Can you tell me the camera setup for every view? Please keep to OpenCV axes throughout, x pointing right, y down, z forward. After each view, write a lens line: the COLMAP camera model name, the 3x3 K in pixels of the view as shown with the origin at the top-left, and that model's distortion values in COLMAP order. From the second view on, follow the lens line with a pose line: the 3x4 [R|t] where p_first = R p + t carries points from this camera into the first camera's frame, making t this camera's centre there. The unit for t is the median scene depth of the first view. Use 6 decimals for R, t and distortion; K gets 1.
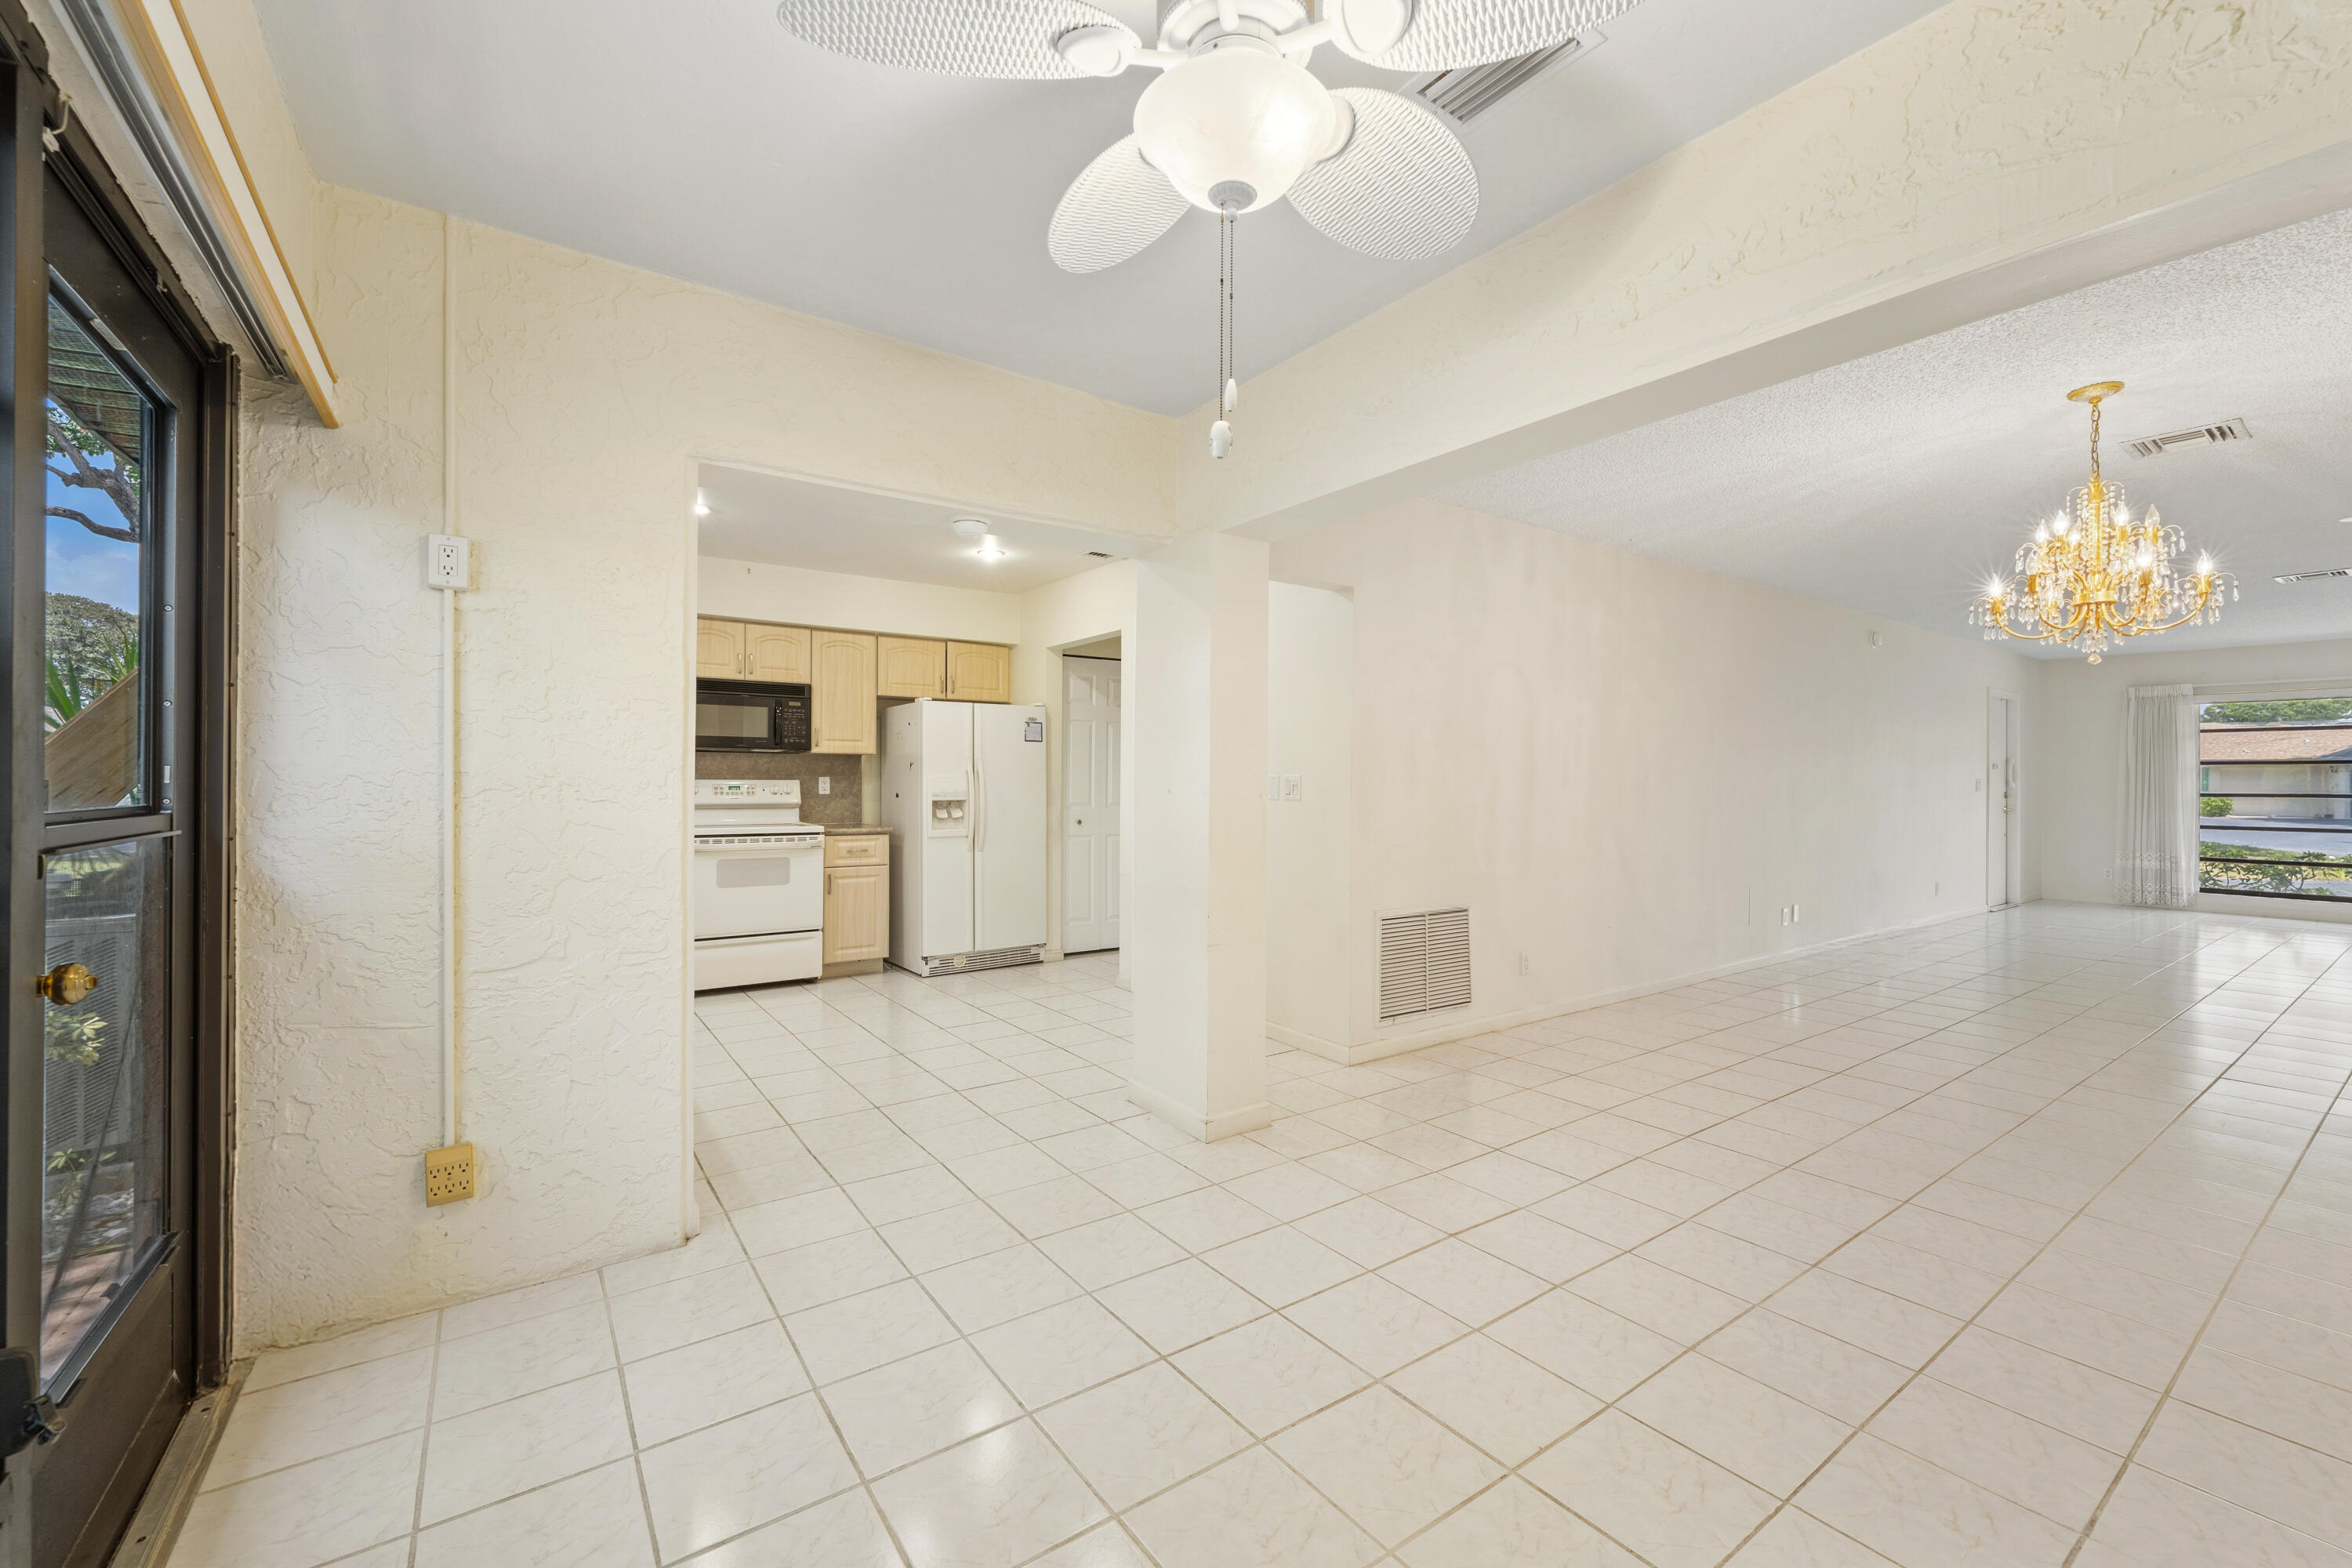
lens RADIAL K [[958.2, 0, 1174.6], [0, 958.2, 783.1], [0, 0, 1]] dist [-0.001273, 0.000010]
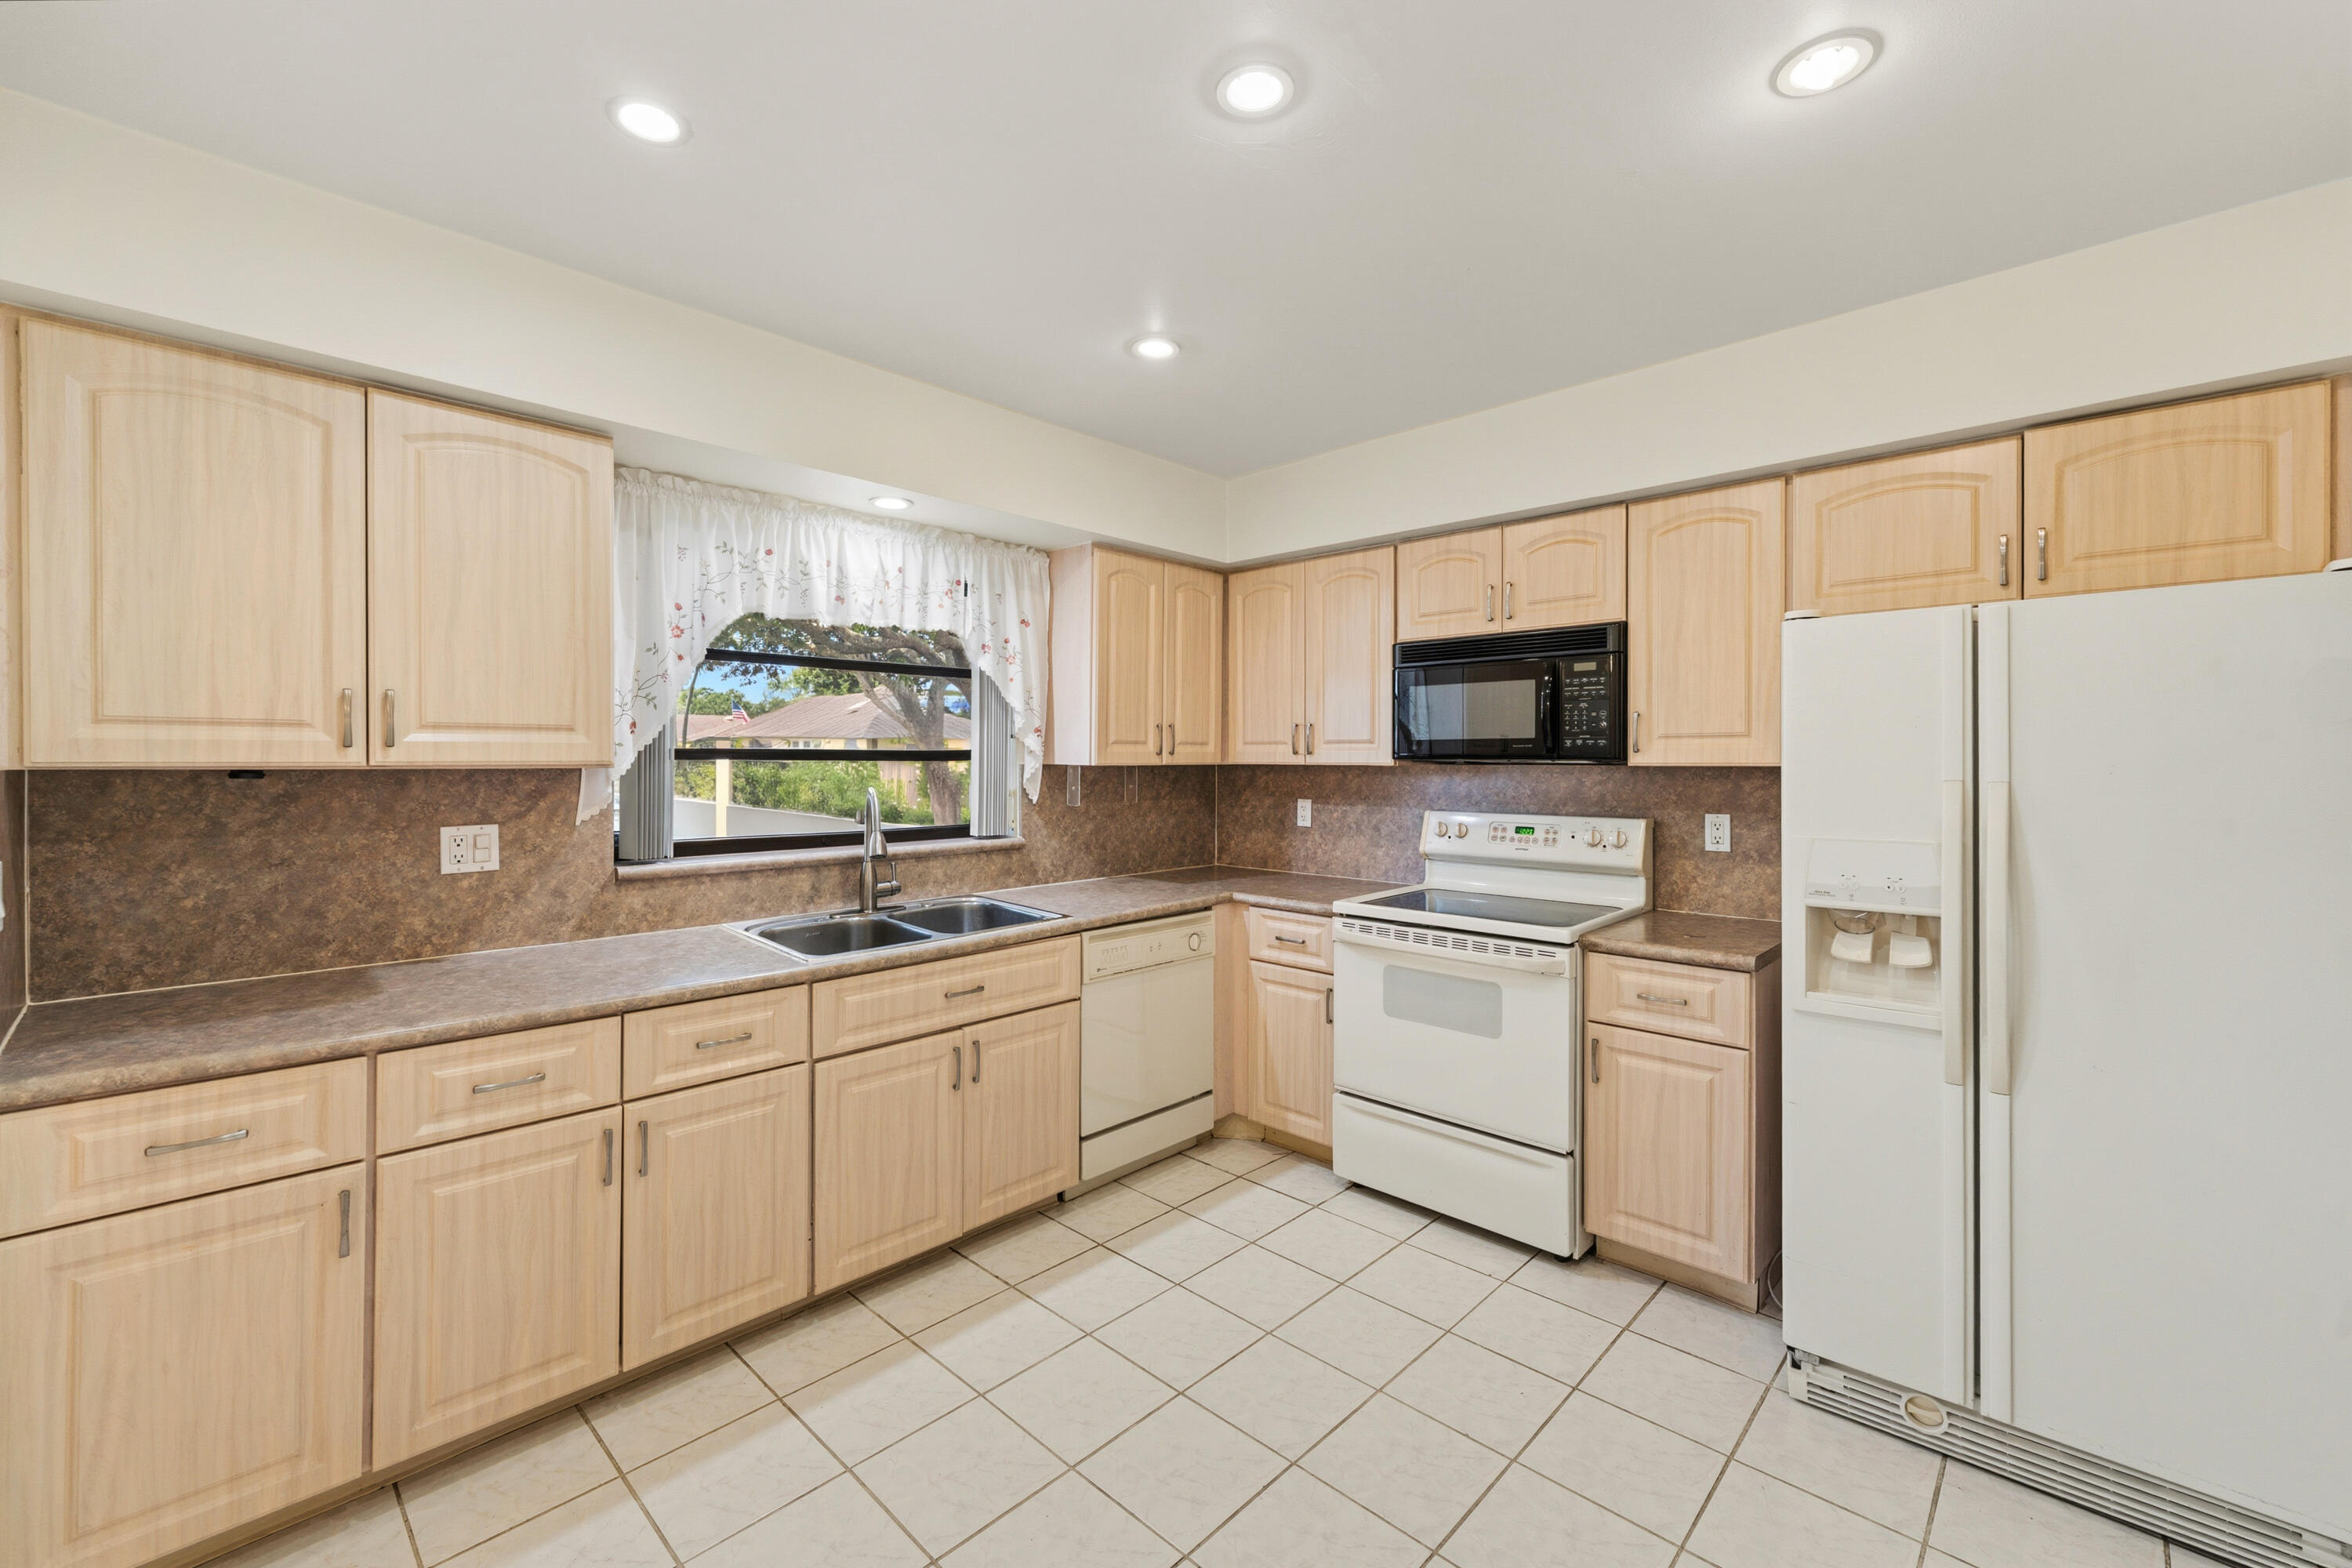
lens RADIAL K [[958.2, 0, 1179.5], [0, 958.2, 767.5], [0, 0, 1]] dist [-0.001273, 0.000010]
pose [[0.190915, 0.002923, -0.981602, 0.043584], [-0.000283, 0.999996, 0.002923, -0.032386], [0.981607, -0.000280, 0.190915, 0.697715]]
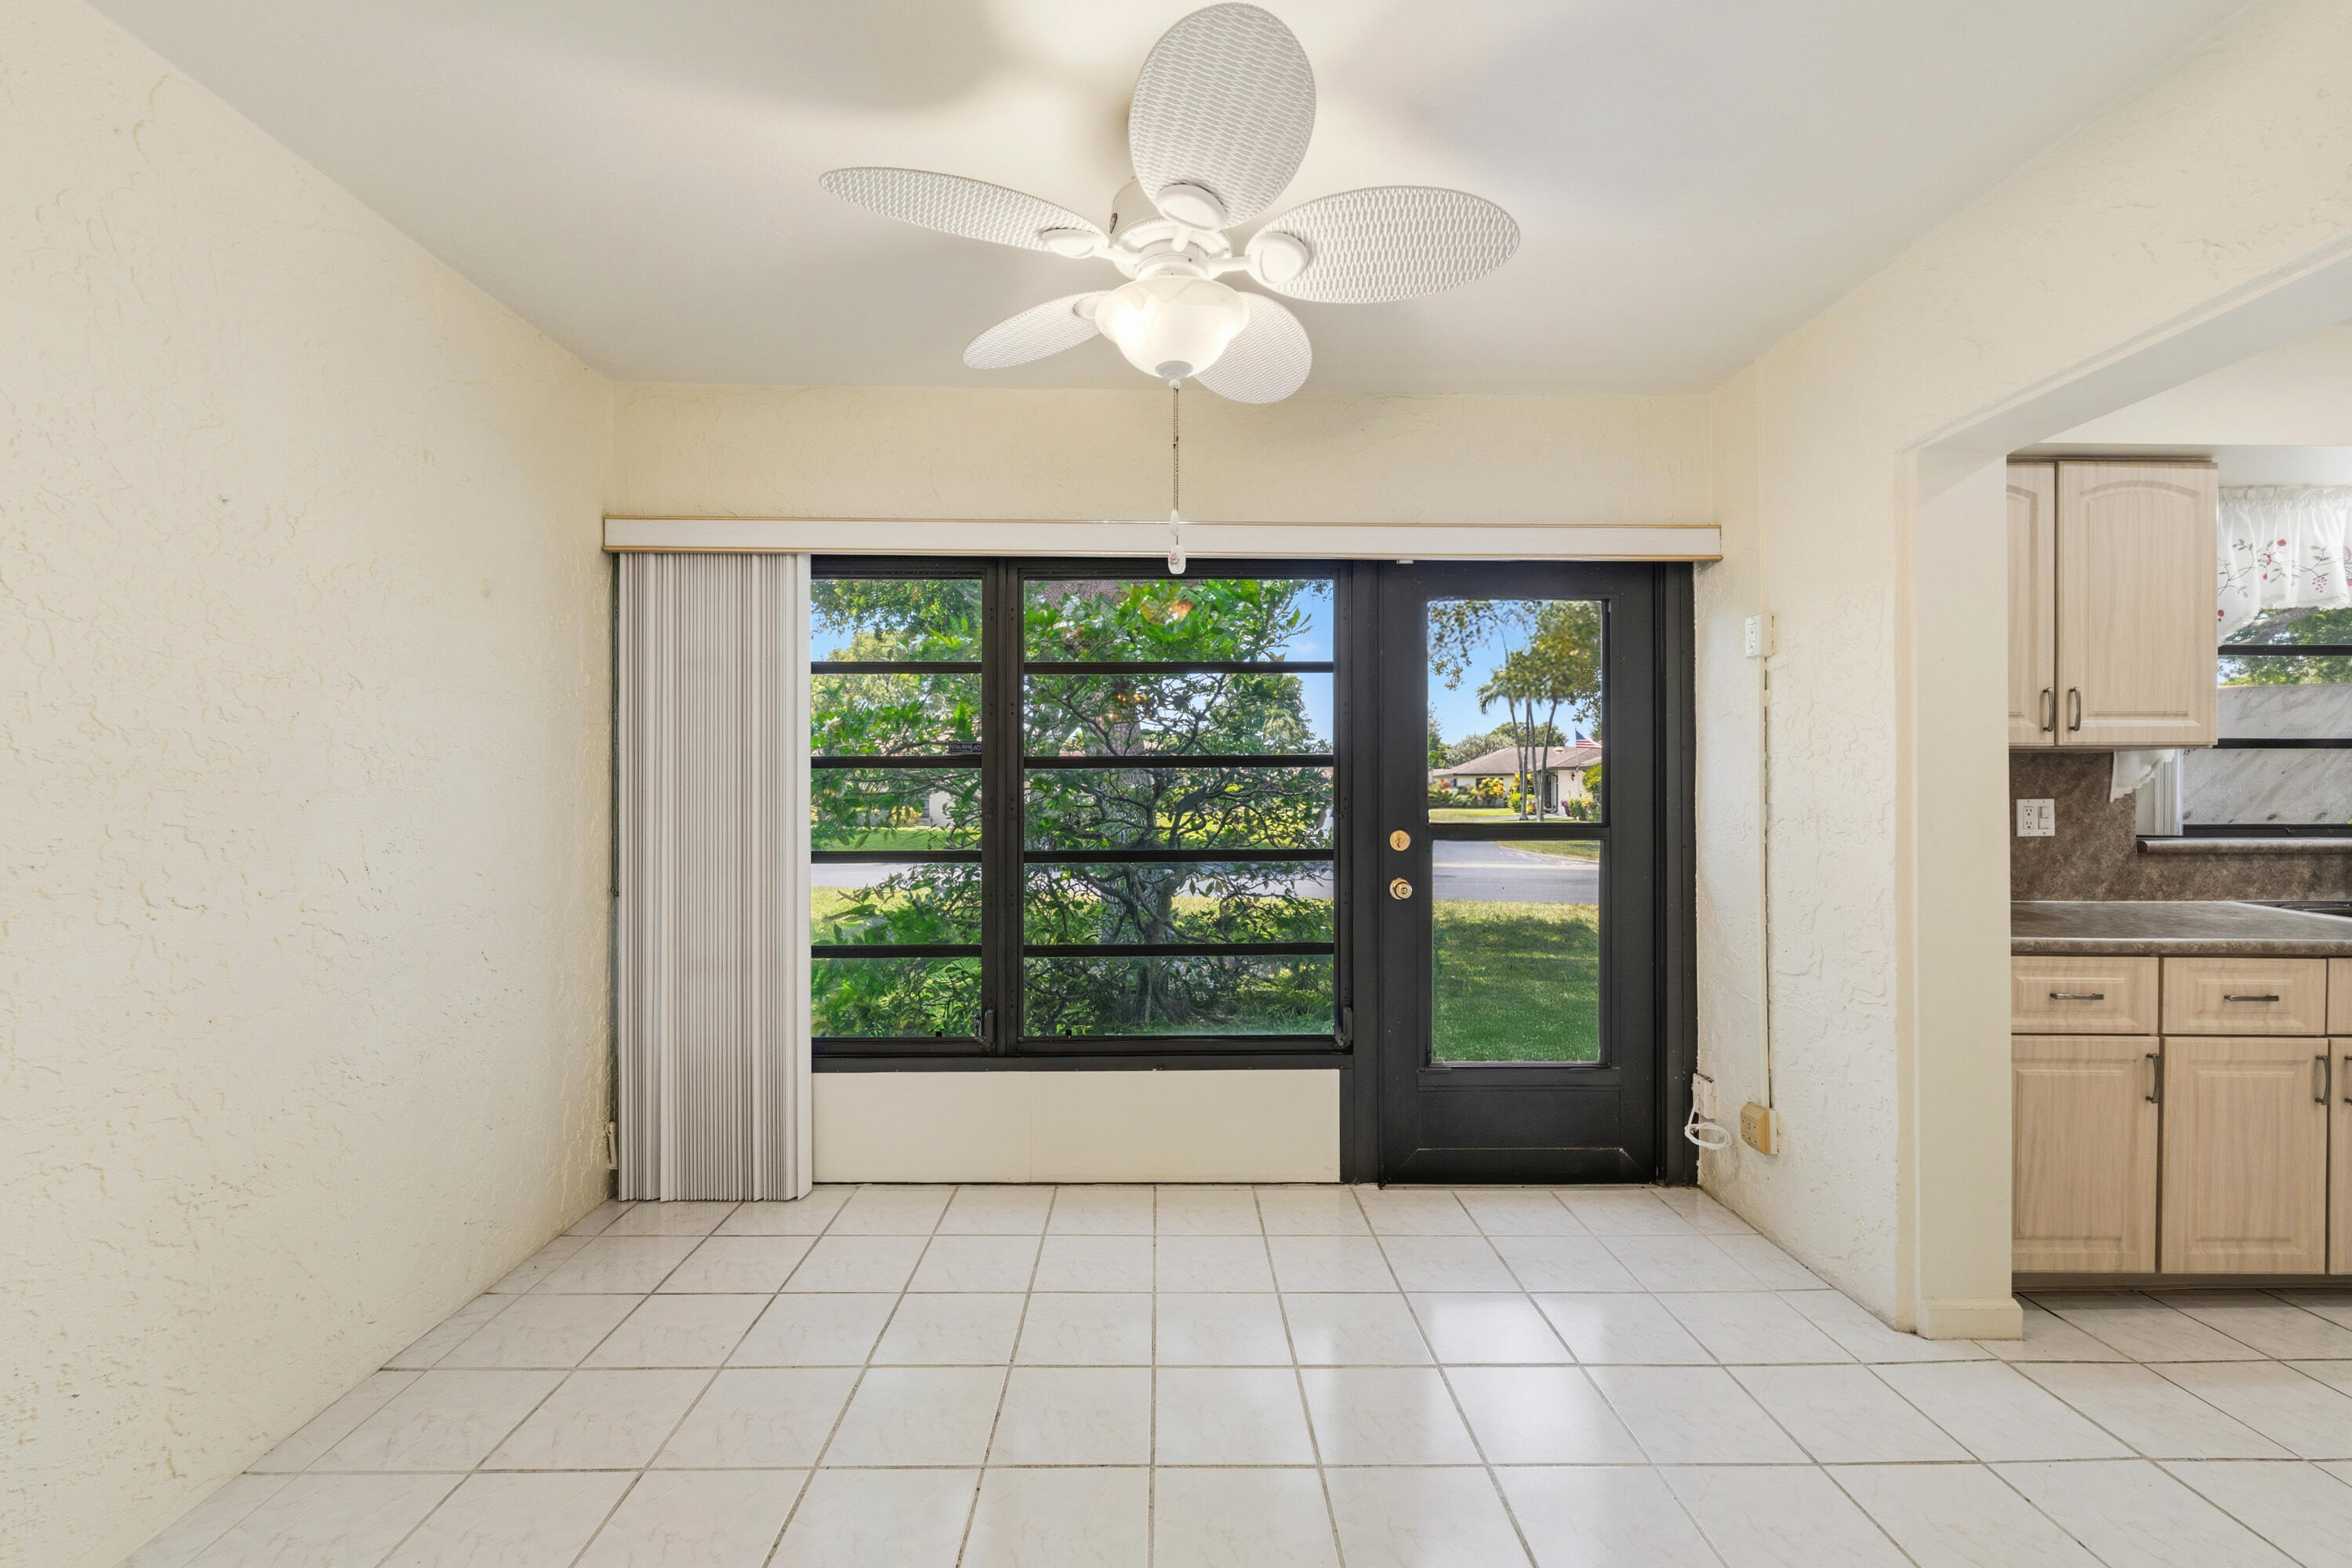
lens RADIAL K [[958.2, 0, 1186.6], [0, 958.2, 787.2], [0, 0, 1]] dist [-0.001273, 0.000010]
pose [[-0.564420, -0.007379, -0.825455, 0.254891], [-0.002173, 0.999970, -0.007453, -0.008398], [0.825485, -0.002414, -0.564419, 0.401972]]
